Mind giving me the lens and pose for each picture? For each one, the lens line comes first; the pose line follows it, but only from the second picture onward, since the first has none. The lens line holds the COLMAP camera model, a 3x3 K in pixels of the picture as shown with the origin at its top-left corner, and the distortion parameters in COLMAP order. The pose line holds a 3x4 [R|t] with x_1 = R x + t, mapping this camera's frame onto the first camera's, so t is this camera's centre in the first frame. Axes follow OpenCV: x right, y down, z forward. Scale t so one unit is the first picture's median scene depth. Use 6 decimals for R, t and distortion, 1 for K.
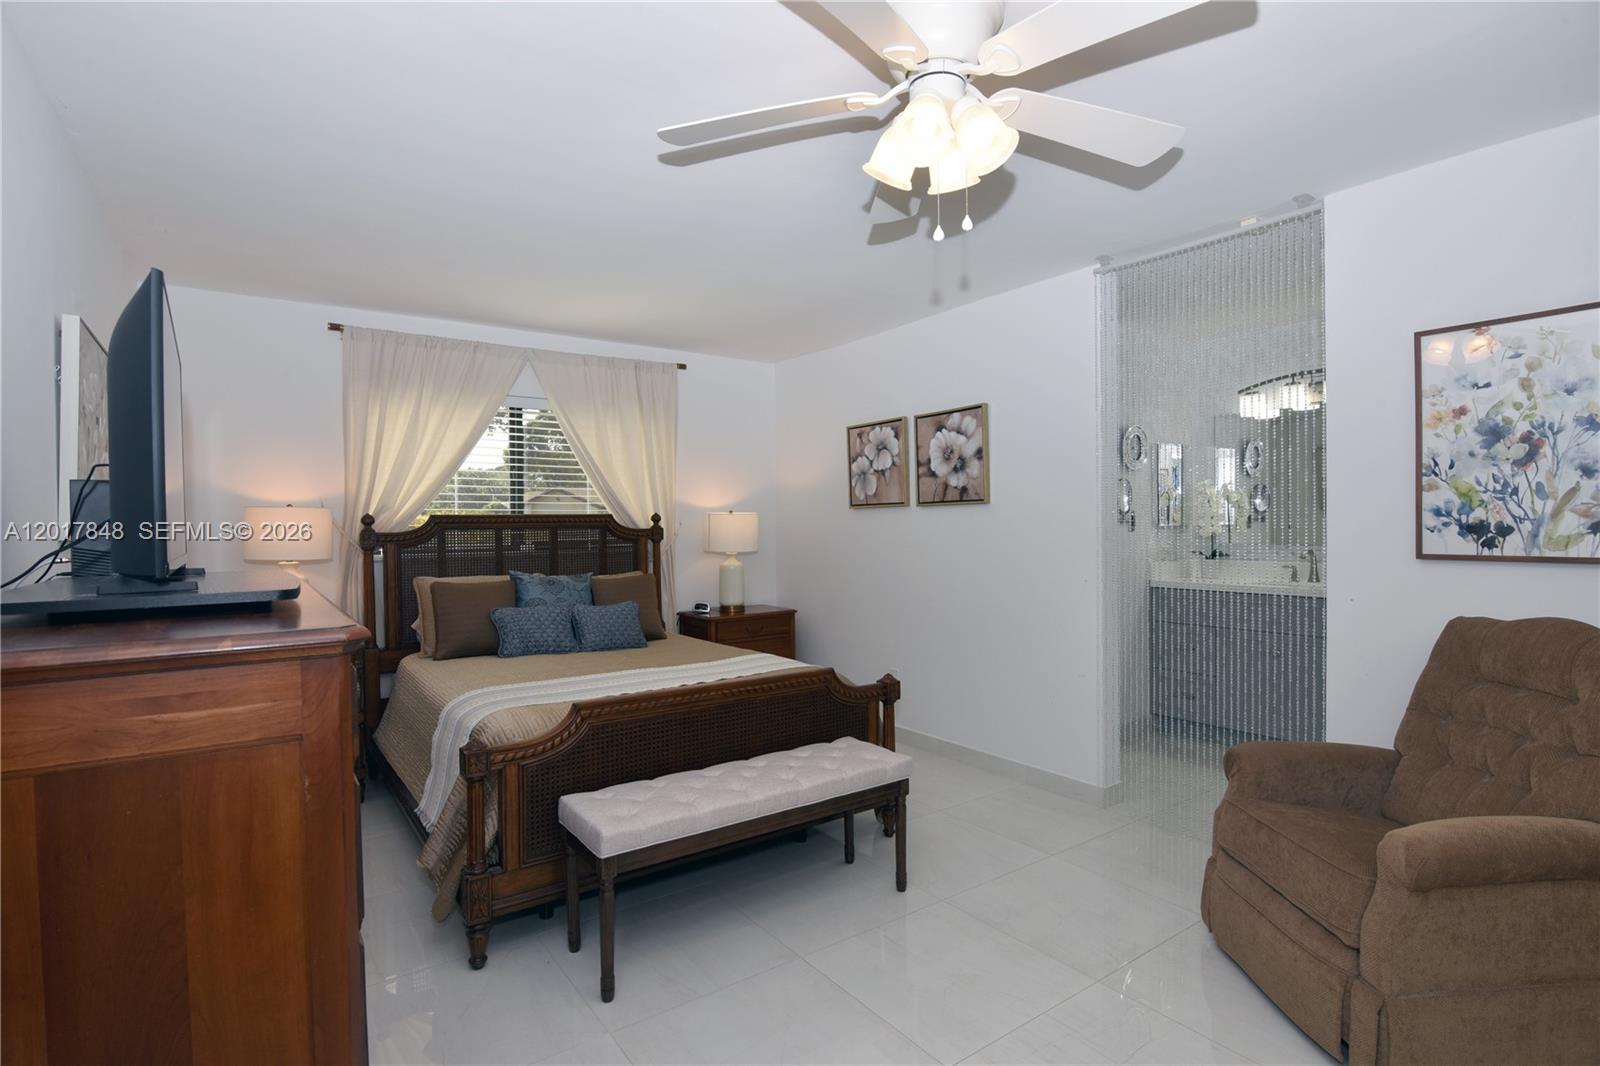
lens RADIAL K [[784.7, 0, 805.0], [0, 784.7, 533.4], [0, 0, 1]] dist [-0.017702, -0.000655]
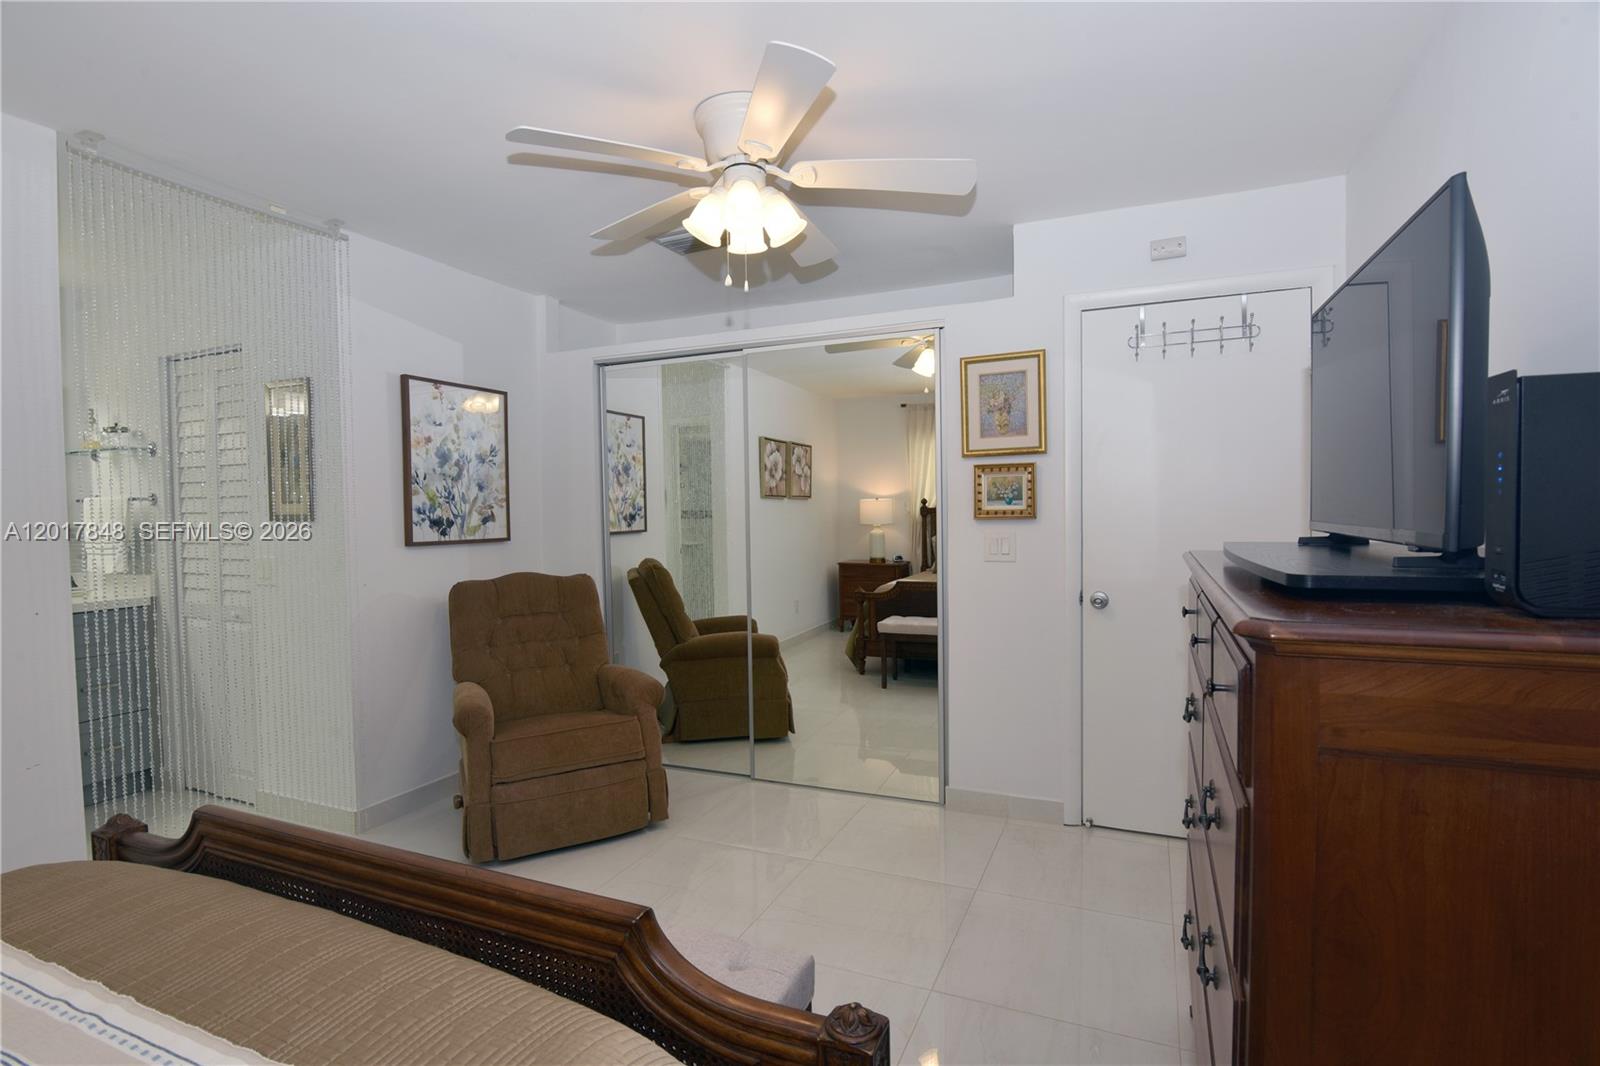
lens RADIAL K [[784.7, 0, 800.8], [0, 784.7, 530.0], [0, 0, 1]] dist [-0.017702, -0.000655]
pose [[-0.500361, -0.003677, 0.865809, -0.739863], [0.029805, 0.999325, 0.021469, -0.003698], [-0.865304, 0.036548, -0.499913, 1.156023]]
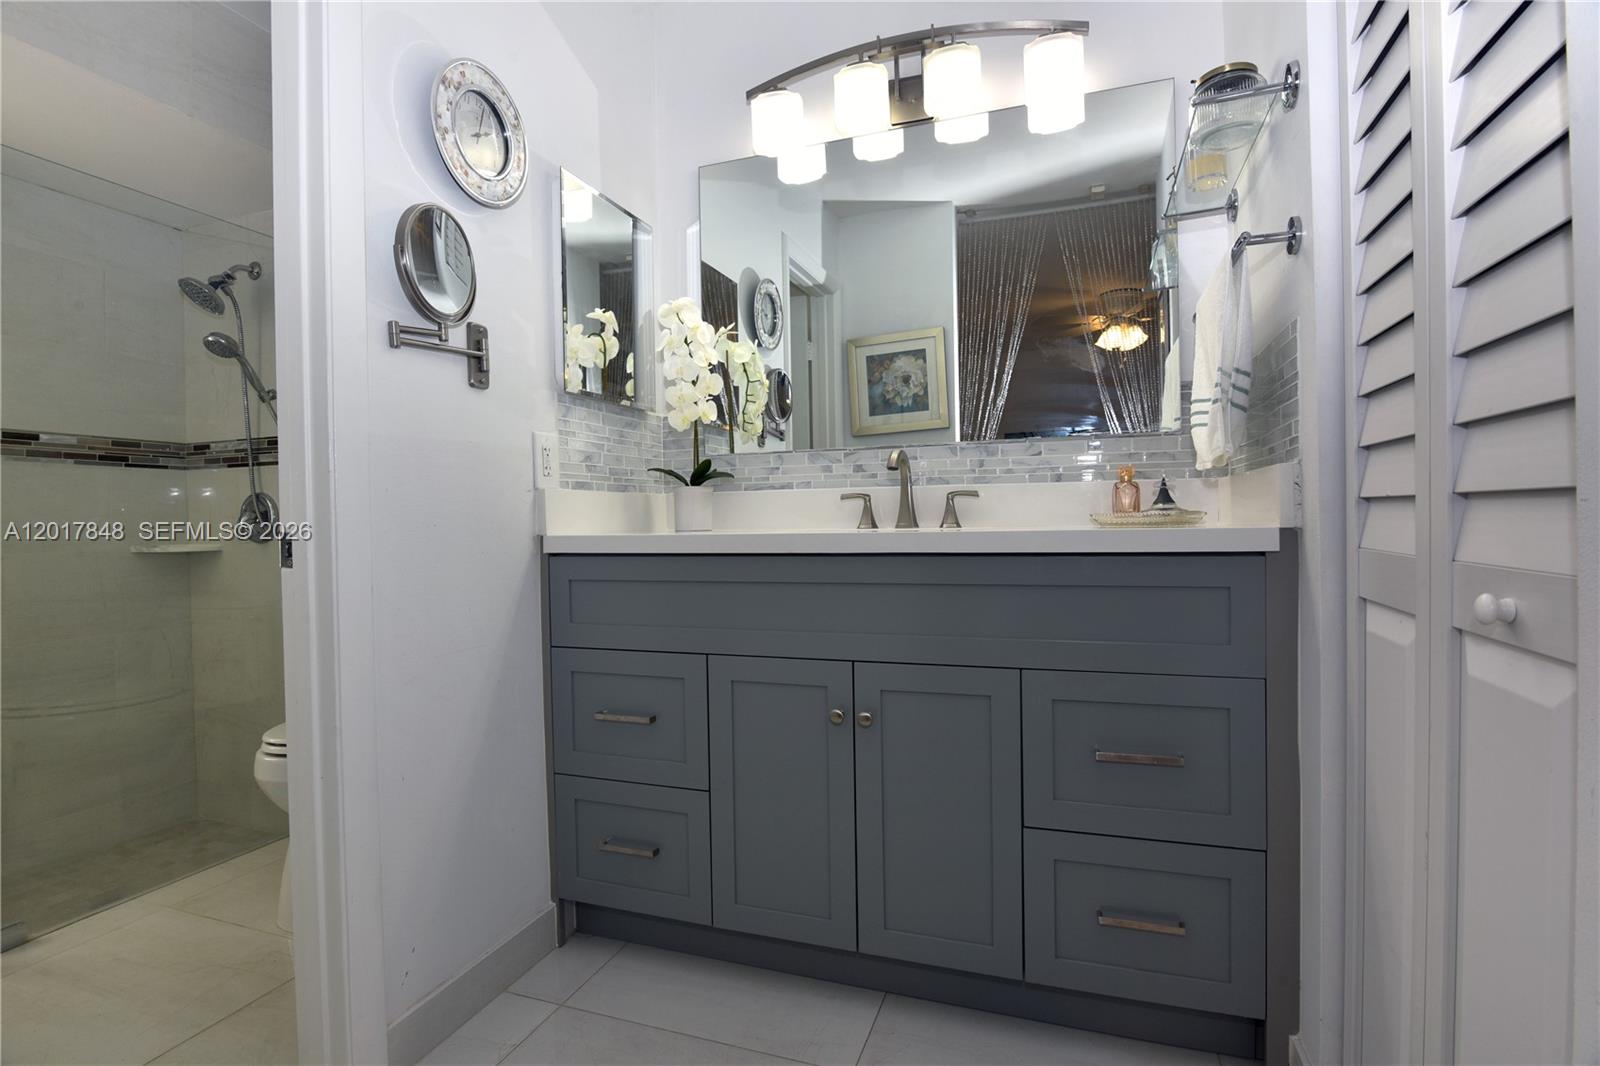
lens RADIAL K [[784.7, 0, 795.9], [0, 784.7, 527.7], [0, 0, 1]] dist [-0.017702, -0.000655]
pose [[0.816500, -0.006572, 0.577308, 0.652342], [0.014305, 0.999859, -0.008849, 0.121614], [-0.577168, 0.015484, 0.816479, 1.267243]]
